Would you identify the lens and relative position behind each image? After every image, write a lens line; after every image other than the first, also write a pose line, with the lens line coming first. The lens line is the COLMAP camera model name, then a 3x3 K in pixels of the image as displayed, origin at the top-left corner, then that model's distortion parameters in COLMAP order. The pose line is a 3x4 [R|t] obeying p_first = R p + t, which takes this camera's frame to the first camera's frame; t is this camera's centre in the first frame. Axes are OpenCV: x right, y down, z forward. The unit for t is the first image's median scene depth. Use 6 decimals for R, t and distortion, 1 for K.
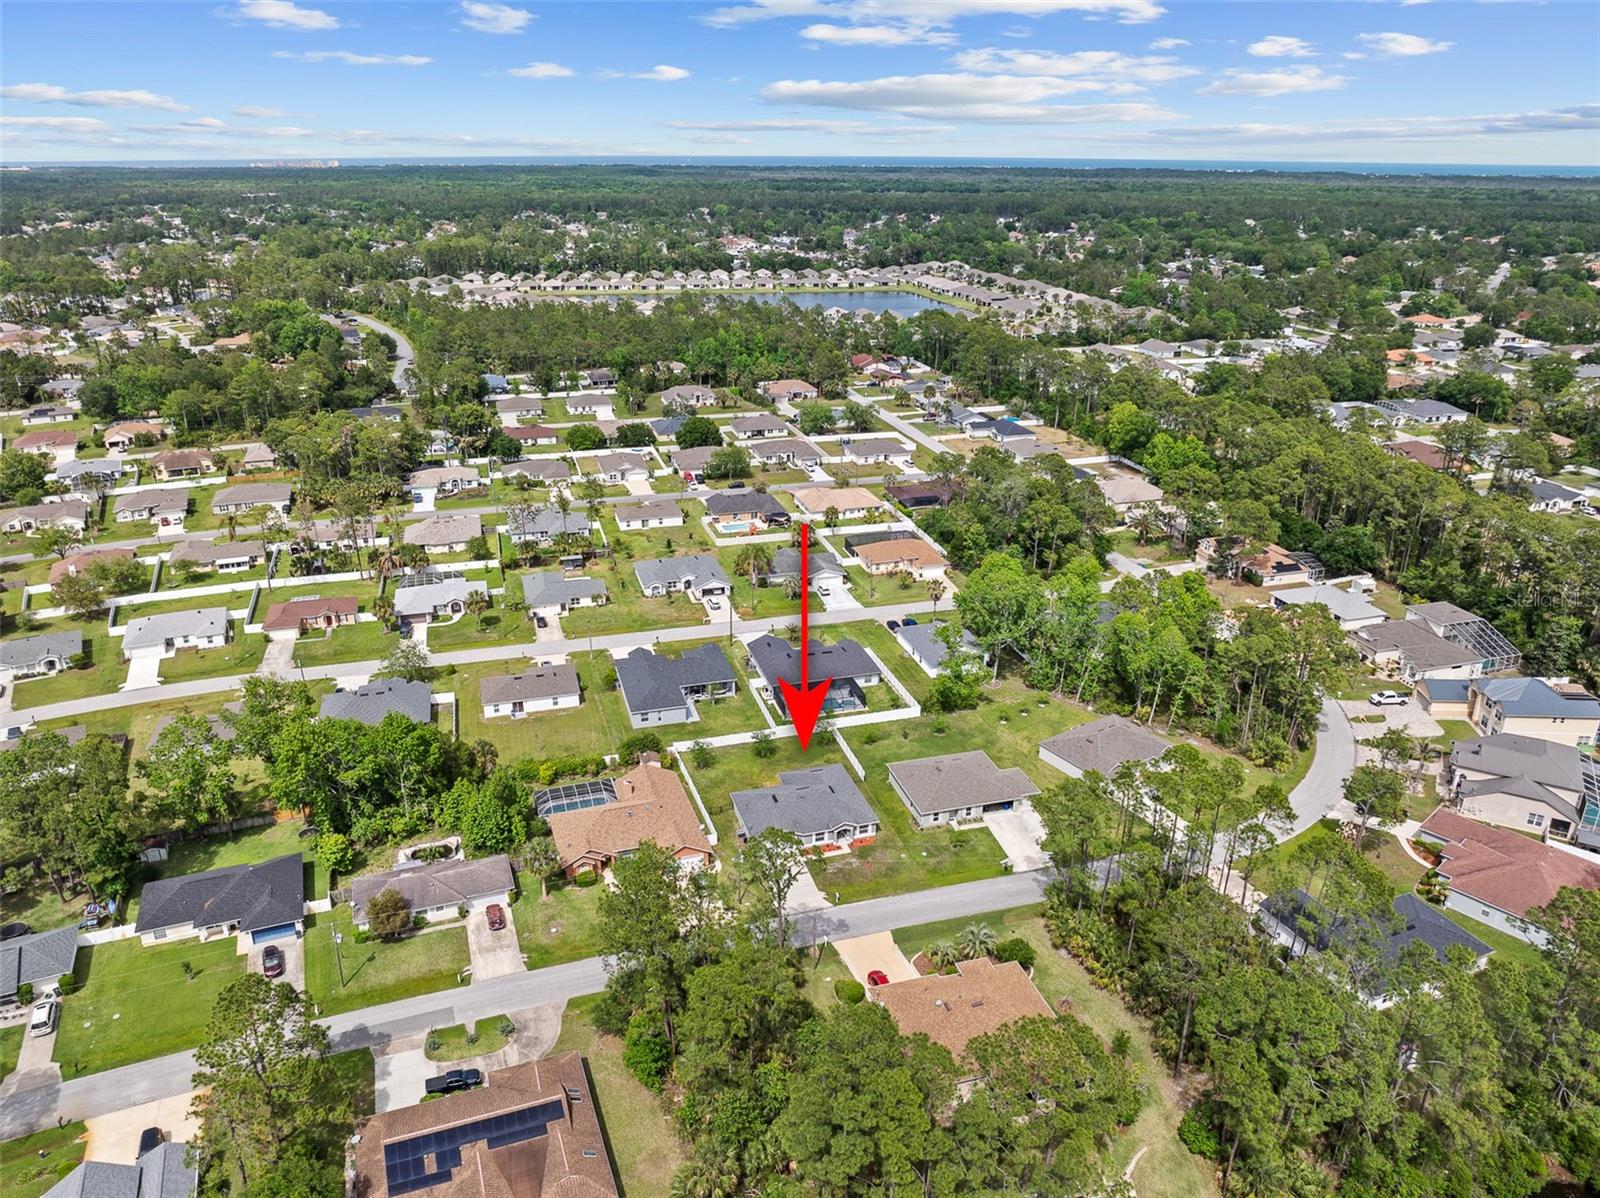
lens RADIAL K [[1120.2, 0, 800.0], [0, 1120.2, 599.0], [0, 0, 1]] dist [-0.035957, 0.004581]
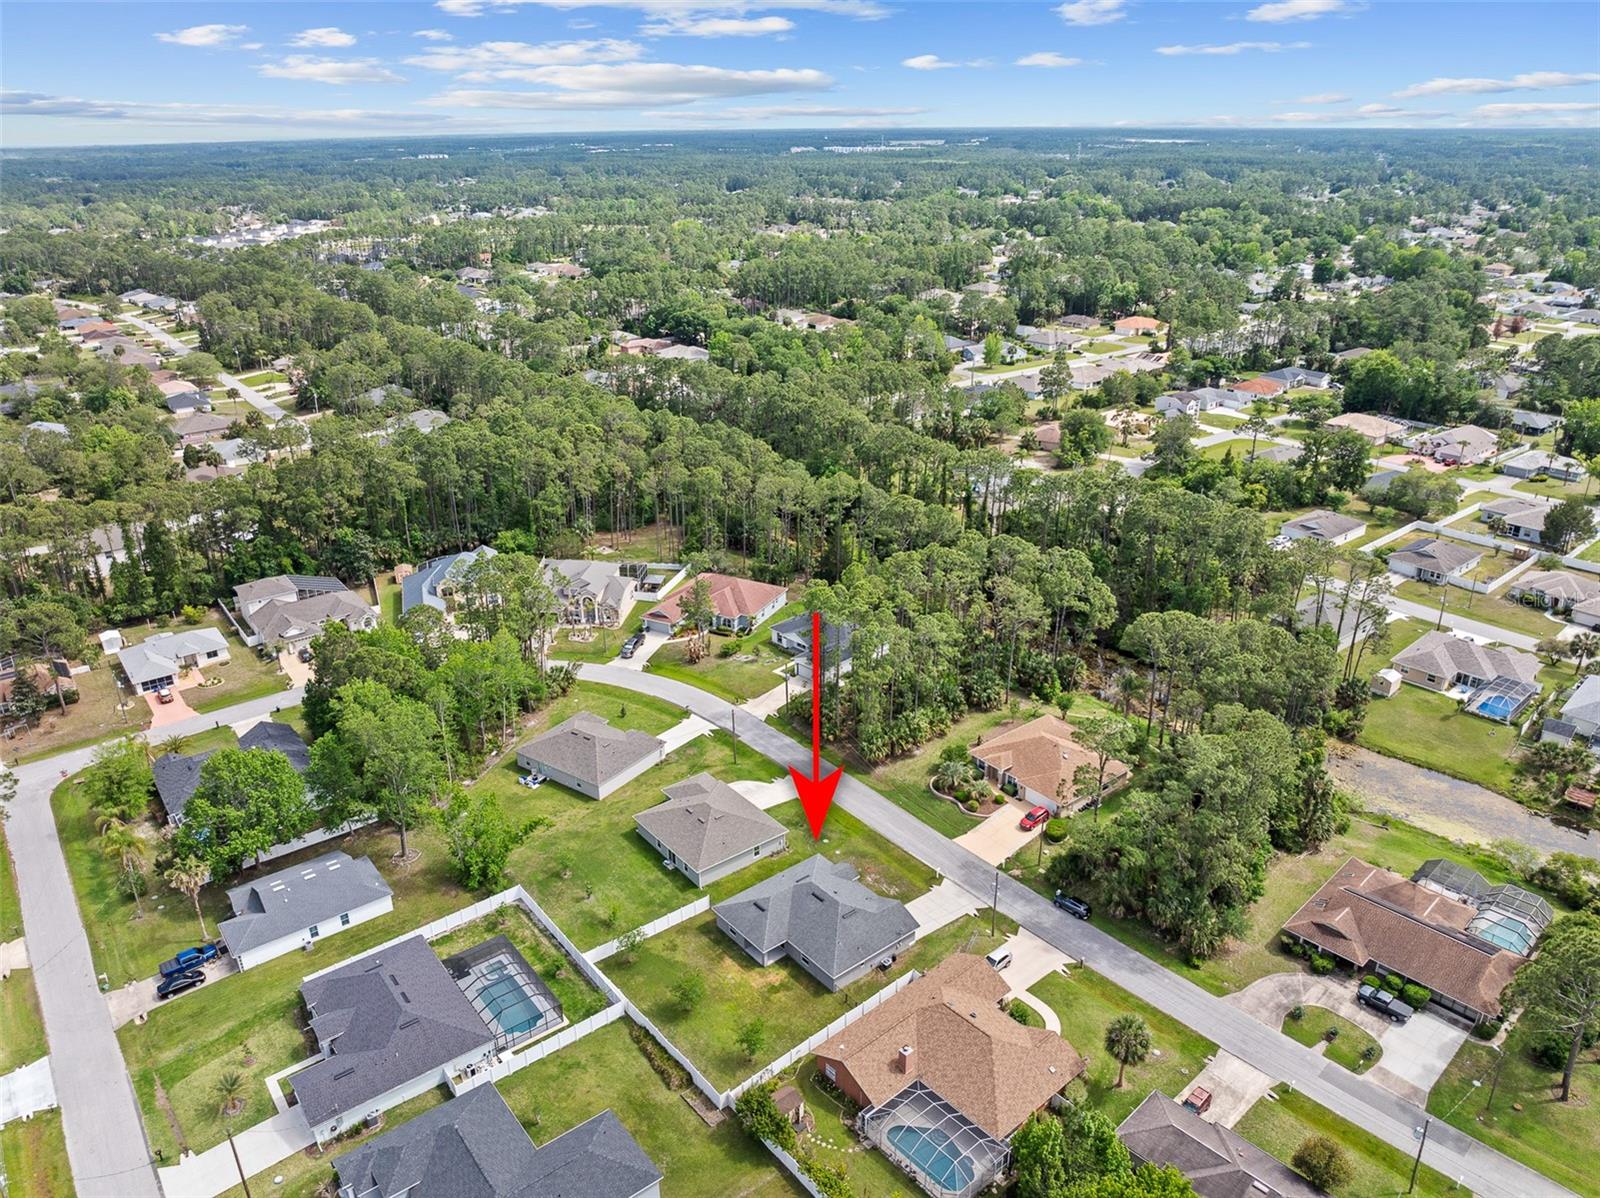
lens RADIAL K [[1120.2, 0, 800.0], [0, 1120.2, 599.0], [0, 0, 1]] dist [-0.035957, 0.004581]
pose [[-0.372953, -0.369541, 0.851085, -0.711545], [0.354631, 0.790852, 0.498789, -0.485249], [-0.857405, 0.487846, -0.163900, 1.215375]]
